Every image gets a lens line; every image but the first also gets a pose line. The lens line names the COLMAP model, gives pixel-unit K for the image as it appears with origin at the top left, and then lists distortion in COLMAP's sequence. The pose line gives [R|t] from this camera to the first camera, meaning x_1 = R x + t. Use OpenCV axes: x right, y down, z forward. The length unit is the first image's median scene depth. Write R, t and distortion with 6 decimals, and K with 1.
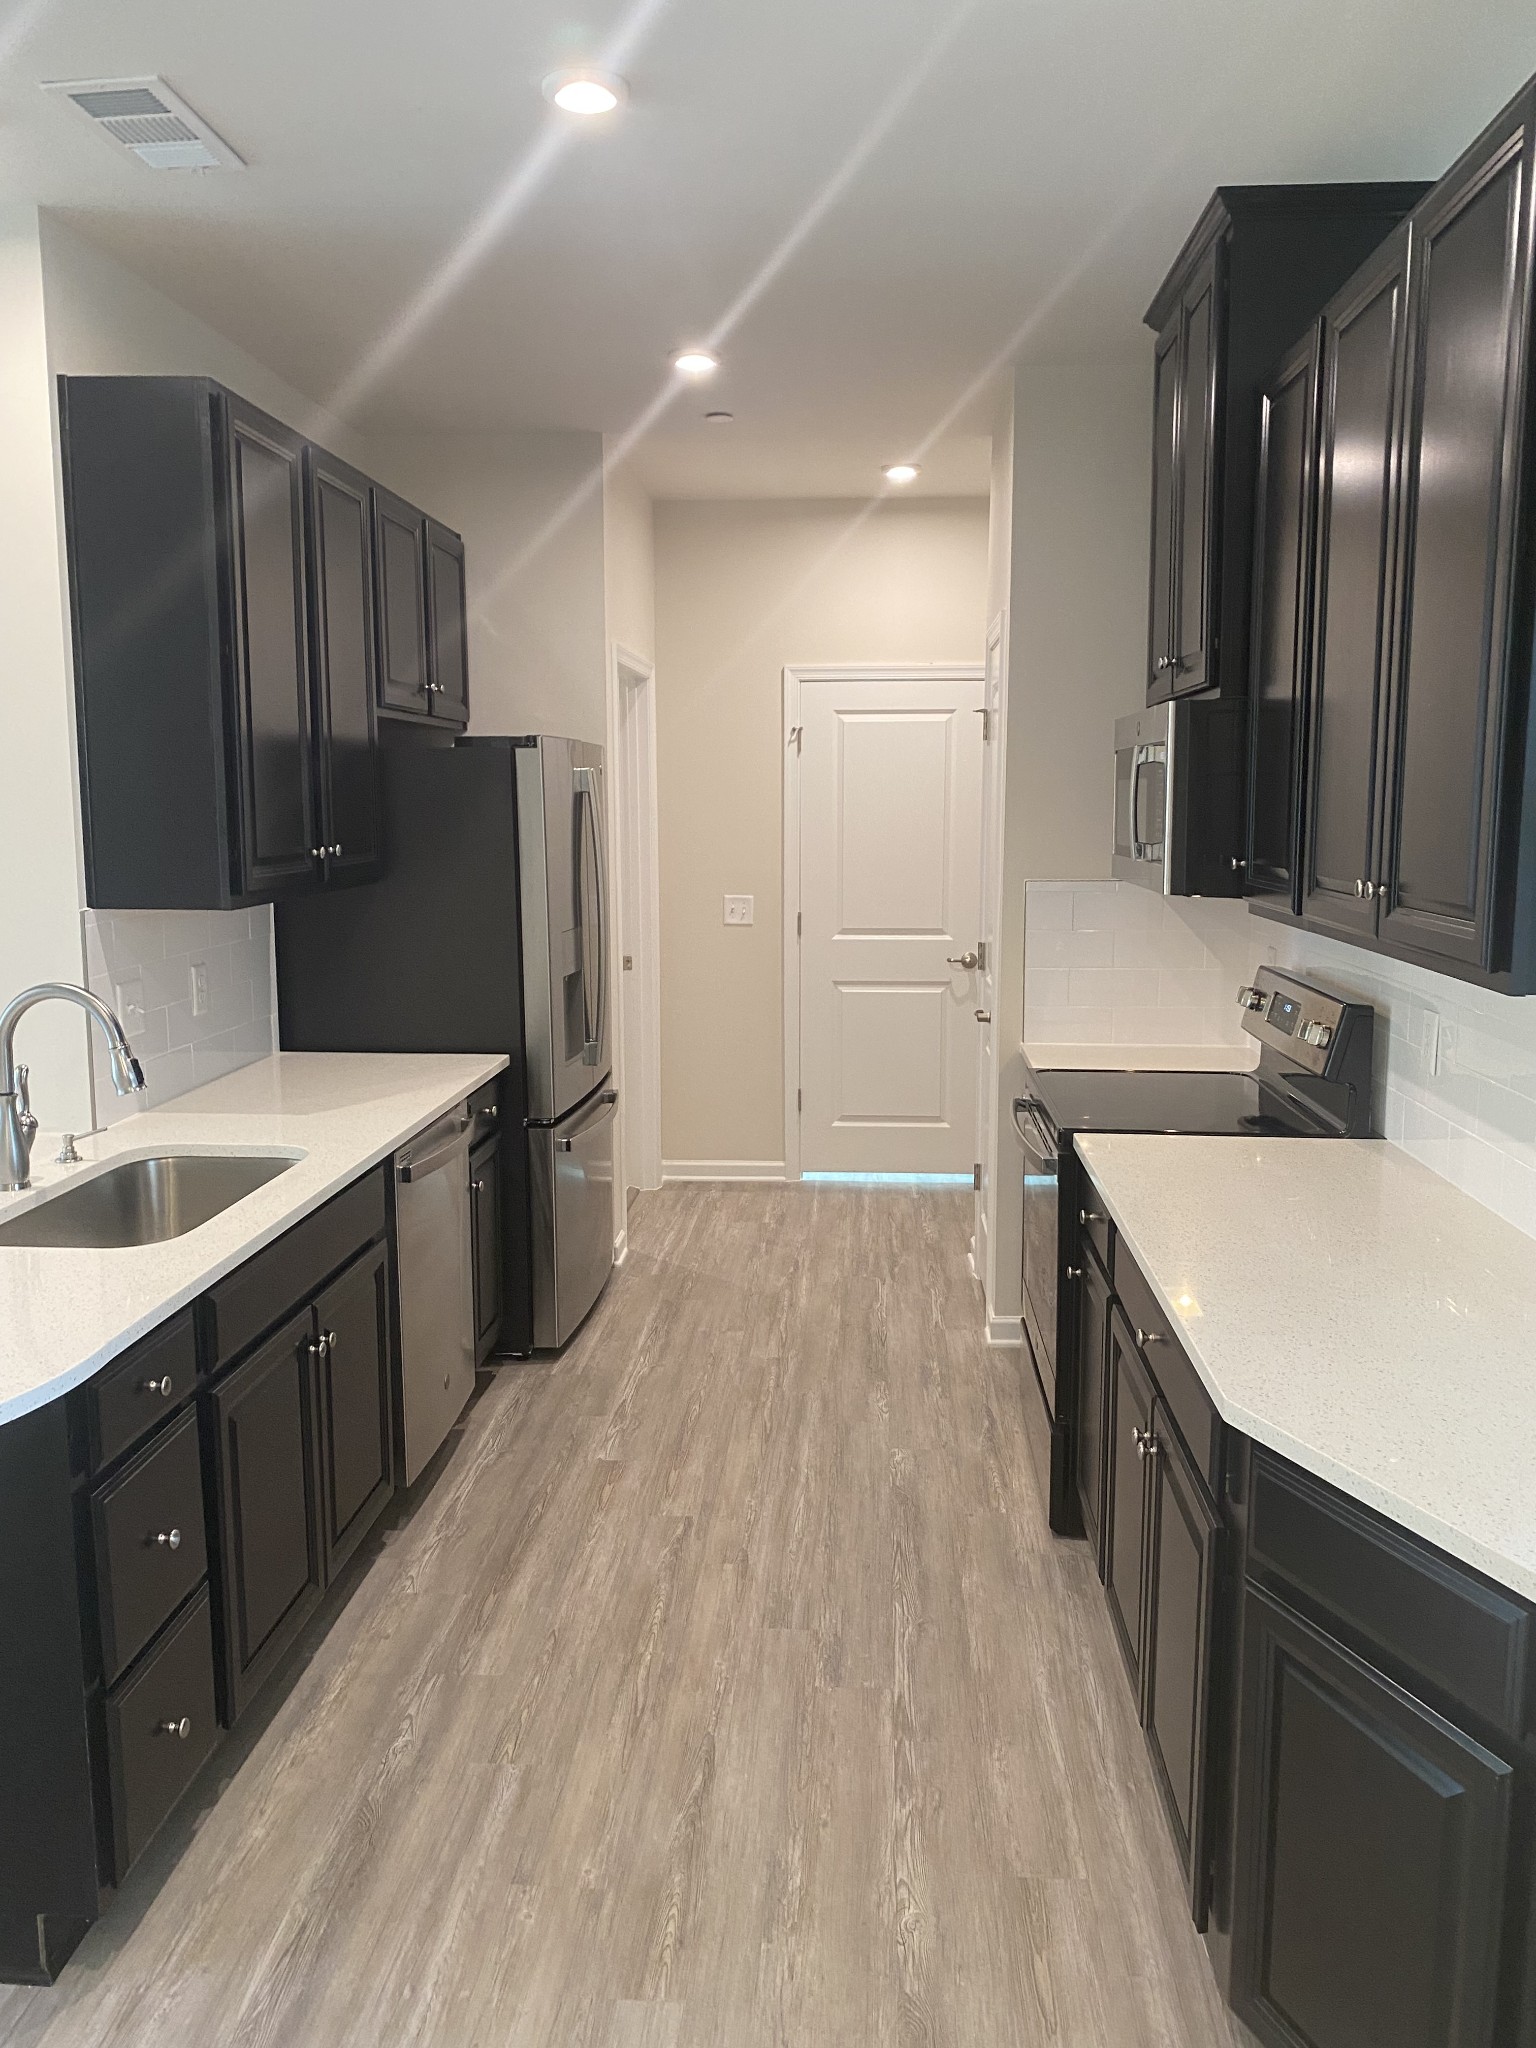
lens RADIAL K [[1532.9, 0, 772.0], [0, 1532.9, 1001.1], [0, 0, 1]] dist [0.032369, -0.096912]
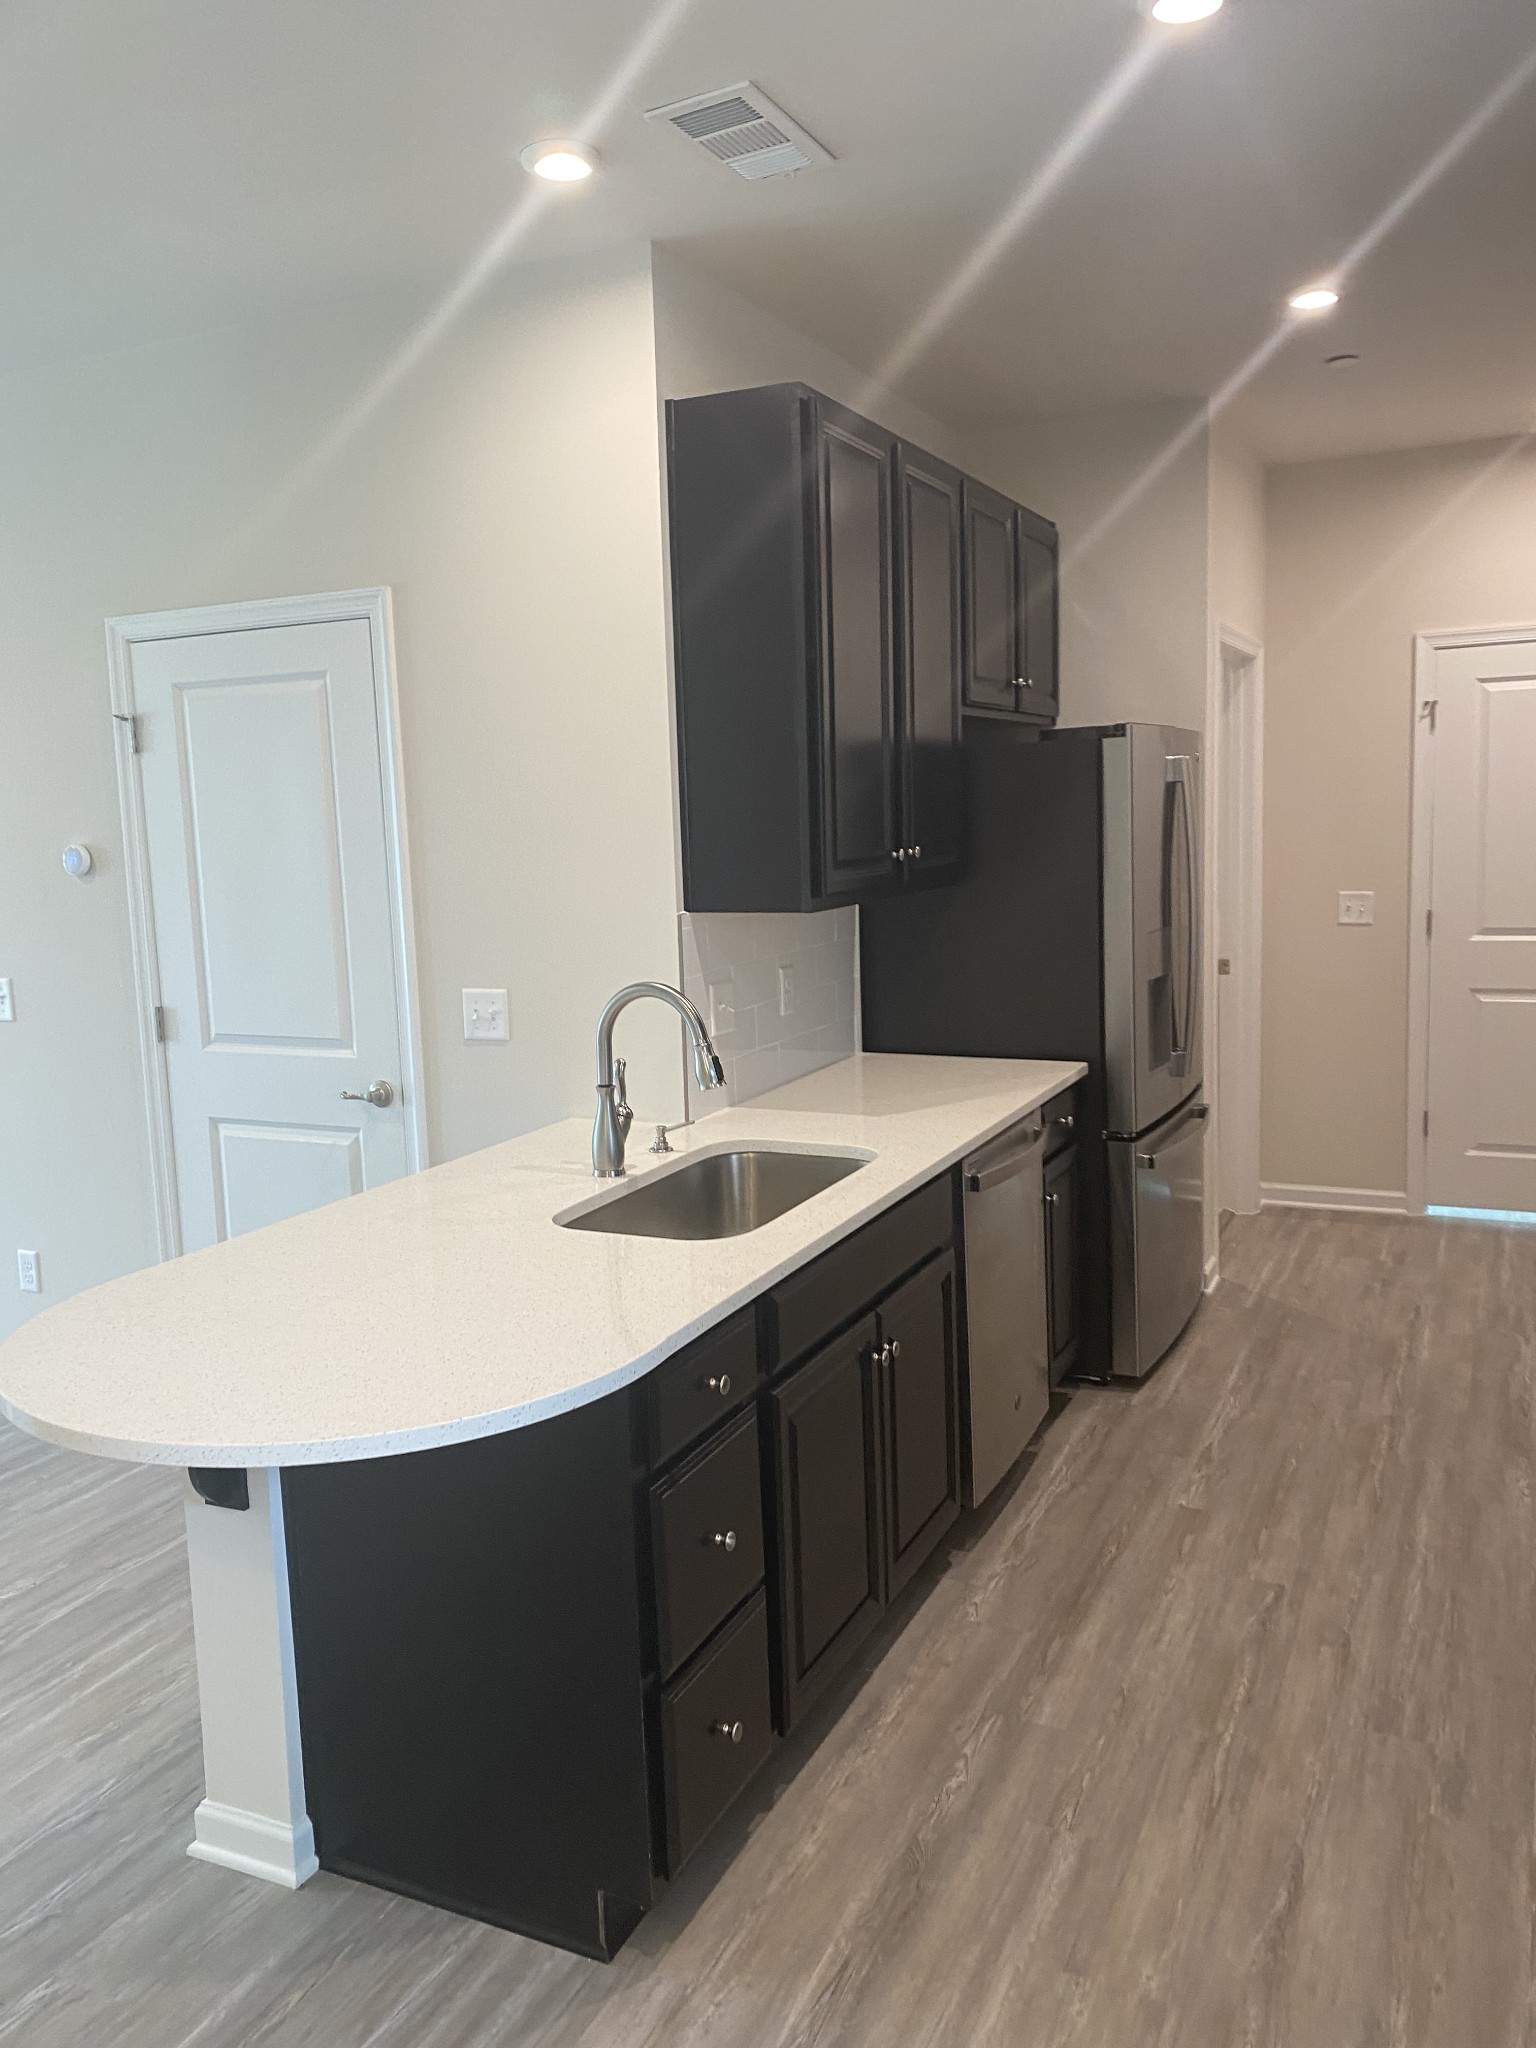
lens RADIAL K [[1559.6, 0, 755.7], [0, 1559.6, 1011.7], [0, 0, 1]] dist [-0.001295, -0.004680]
pose [[0.924977, 0.016991, -0.379642, 0.001989], [-0.015516, 0.999856, 0.006944, 0.000499], [0.379705, -0.000533, 0.925107, 0.045550]]
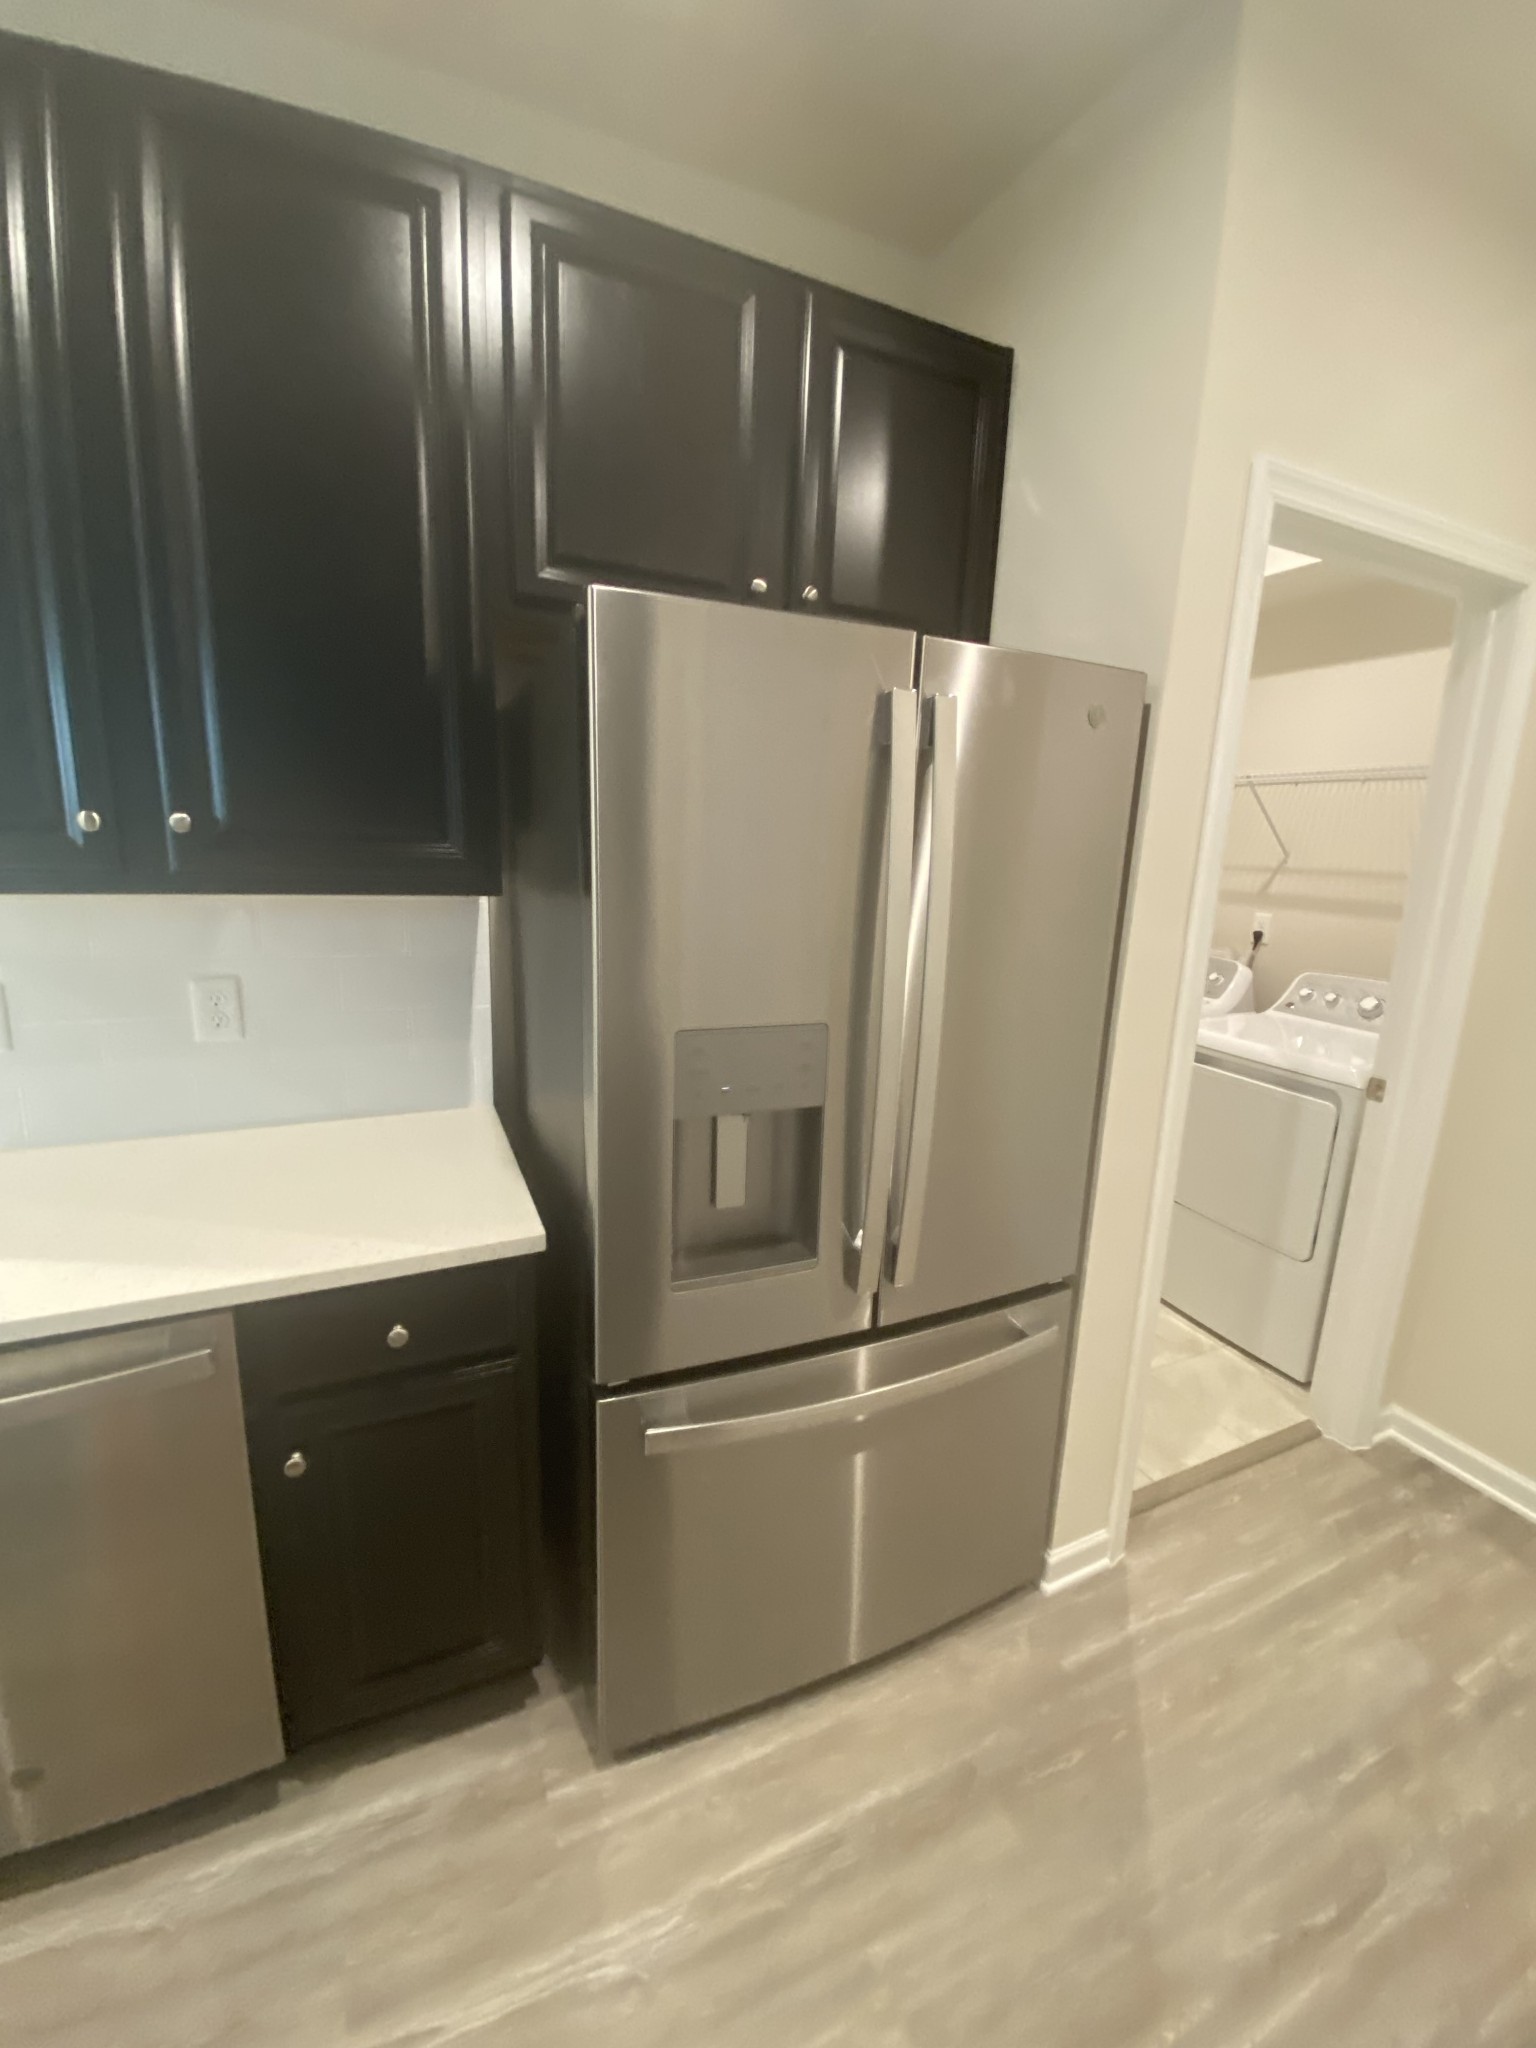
lens RADIAL K [[833.7, 0, 769.0], [0, 833.7, 1017.9], [0, 0, 1]] dist [0.009810, -0.016522]
pose [[0.479073, 0.199932, -0.854702, 0.124507], [-0.153948, 0.977760, 0.142428, -0.115647], [0.864169, 0.063346, 0.499198, 1.152558]]
